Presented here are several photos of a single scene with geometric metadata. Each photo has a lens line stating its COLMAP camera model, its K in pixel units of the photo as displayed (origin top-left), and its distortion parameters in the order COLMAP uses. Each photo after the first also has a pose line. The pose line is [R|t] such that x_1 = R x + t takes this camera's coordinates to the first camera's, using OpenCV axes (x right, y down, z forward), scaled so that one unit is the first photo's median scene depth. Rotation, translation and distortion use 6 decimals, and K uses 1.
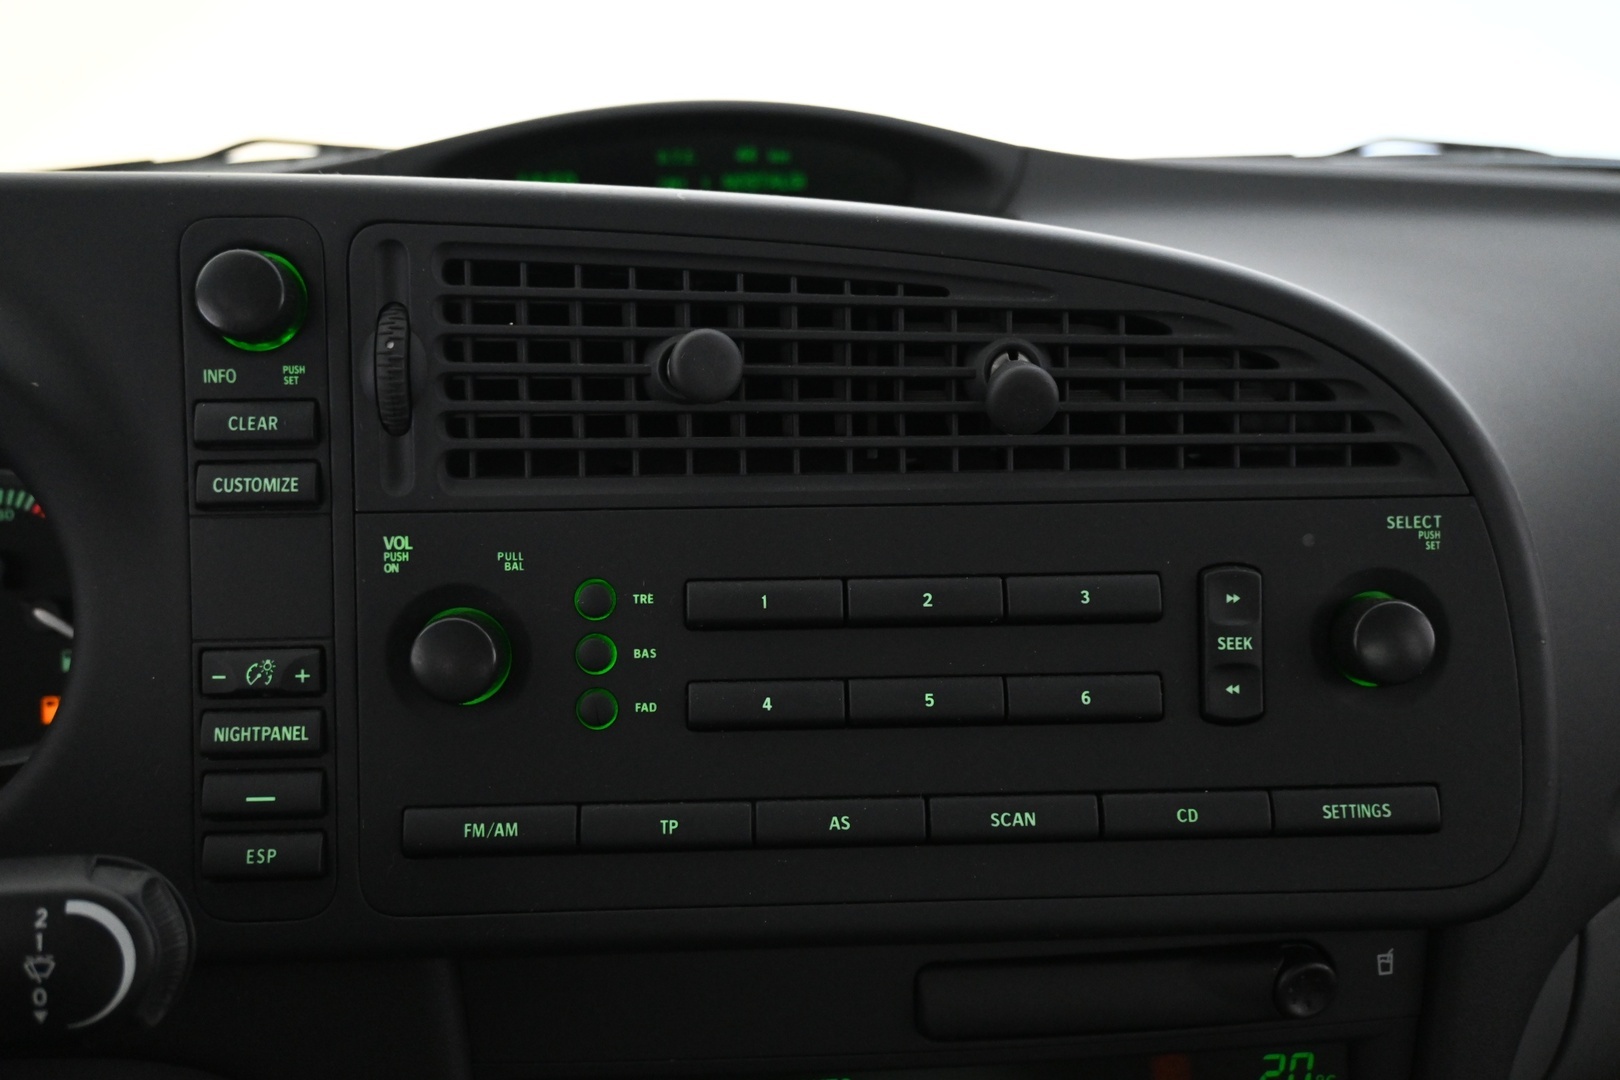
lens RADIAL K [[1411.4, 0, 809.3], [0, 1411.4, 539.4], [0, 0, 1]] dist [-0.004477, -0.012123]
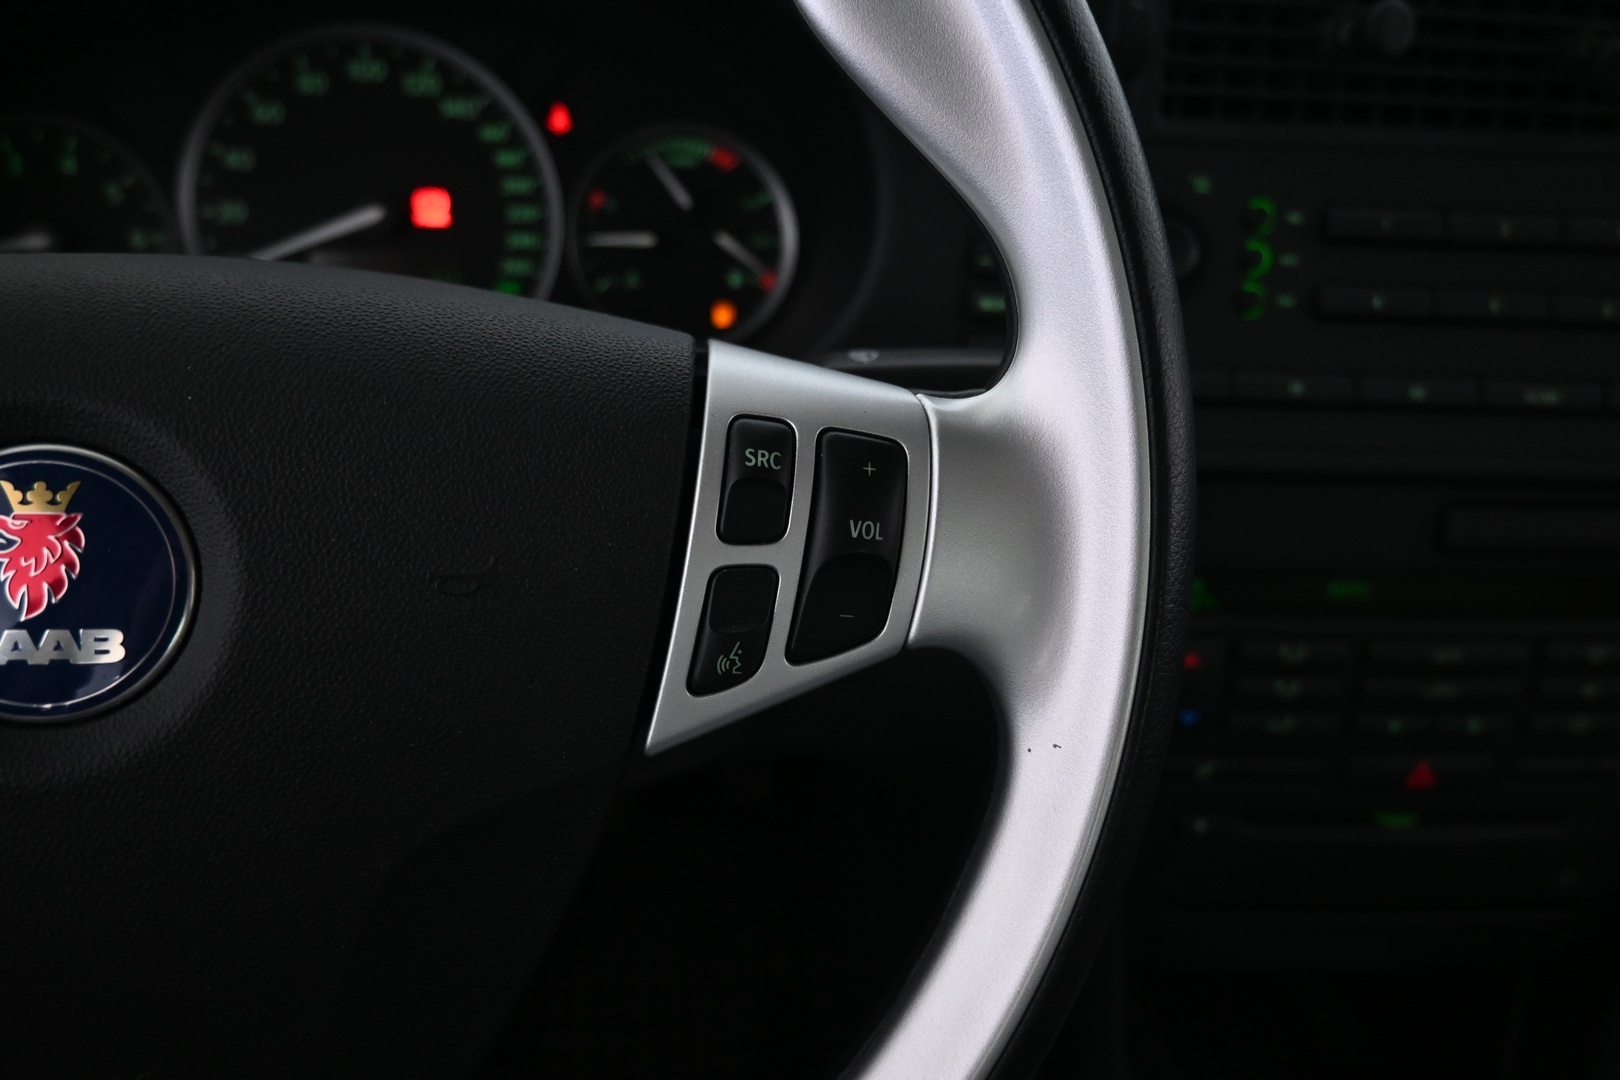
lens RADIAL K [[1108.5, 0, 808.7], [0, 1108.5, 550.5], [0, 0, 1]] dist [-0.000439, -0.003023]
pose [[0.998761, 0.048136, -0.012600, -0.545719], [-0.044715, 0.979368, 0.197077, 0.163570], [0.021826, -0.196270, 0.980307, -0.101369]]
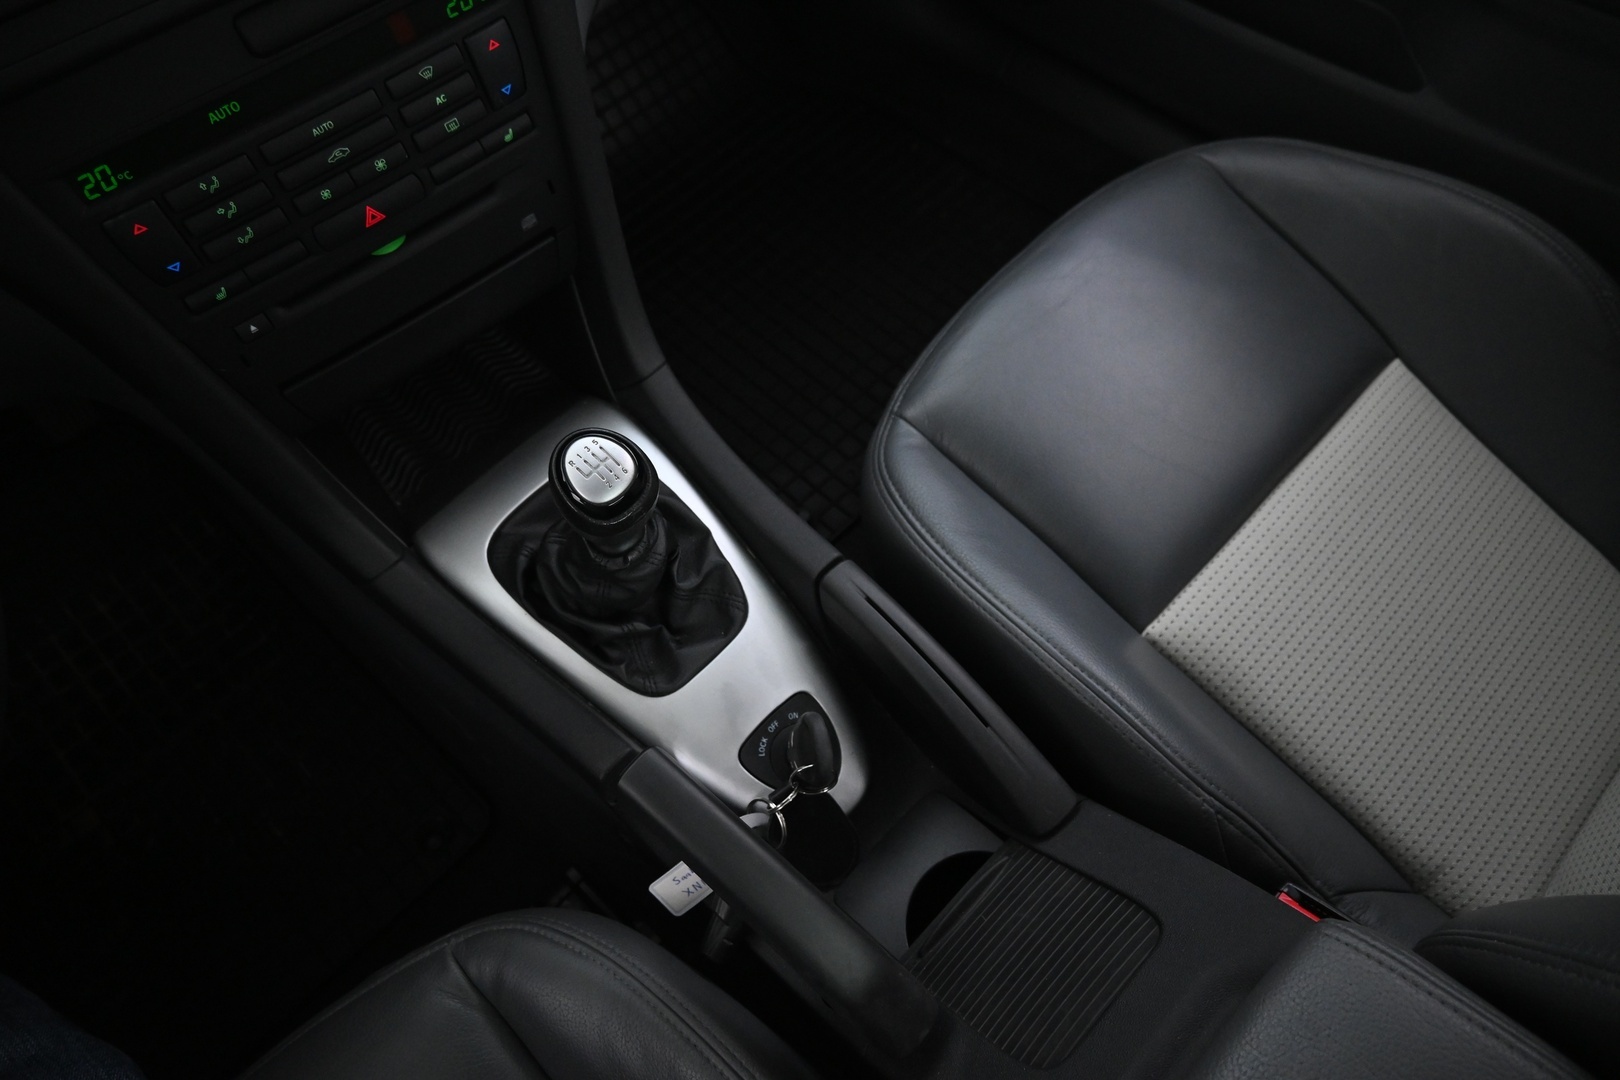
lens RADIAL K [[1108.5, 0, 811.5], [0, 1108.5, 543.6], [0, 0, 1]] dist [-0.000439, -0.003023]
pose [[0.819072, -0.517246, 0.248147, -0.010346], [0.225468, 0.687975, 0.689823, -0.031481], [-0.527527, -0.509066, 0.680123, -0.637986]]
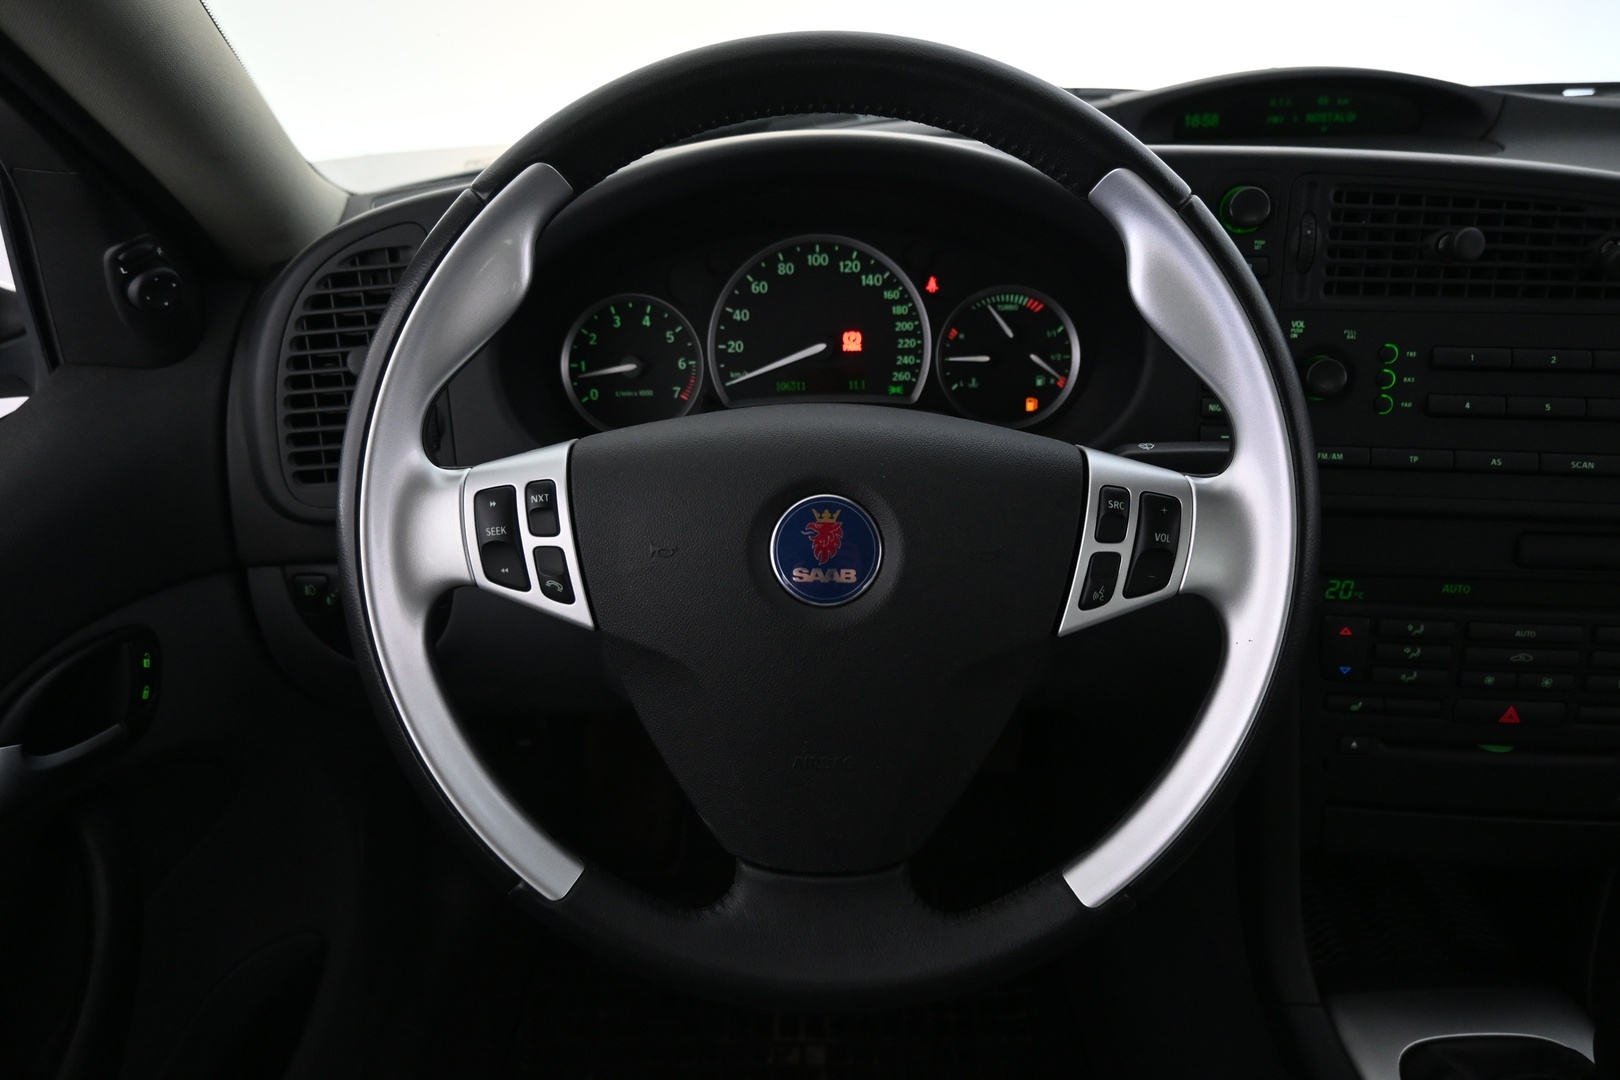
lens RADIAL K [[1129.0, 0, 811.2], [0, 1129.0, 545.0], [0, 0, 1]] dist [-0.017785, 0.008954]
pose [[0.982515, 0.064653, -0.174597, -0.697506], [-0.034564, 0.984808, 0.170171, 0.068005], [0.182947, -0.161161, 0.969823, -0.880028]]
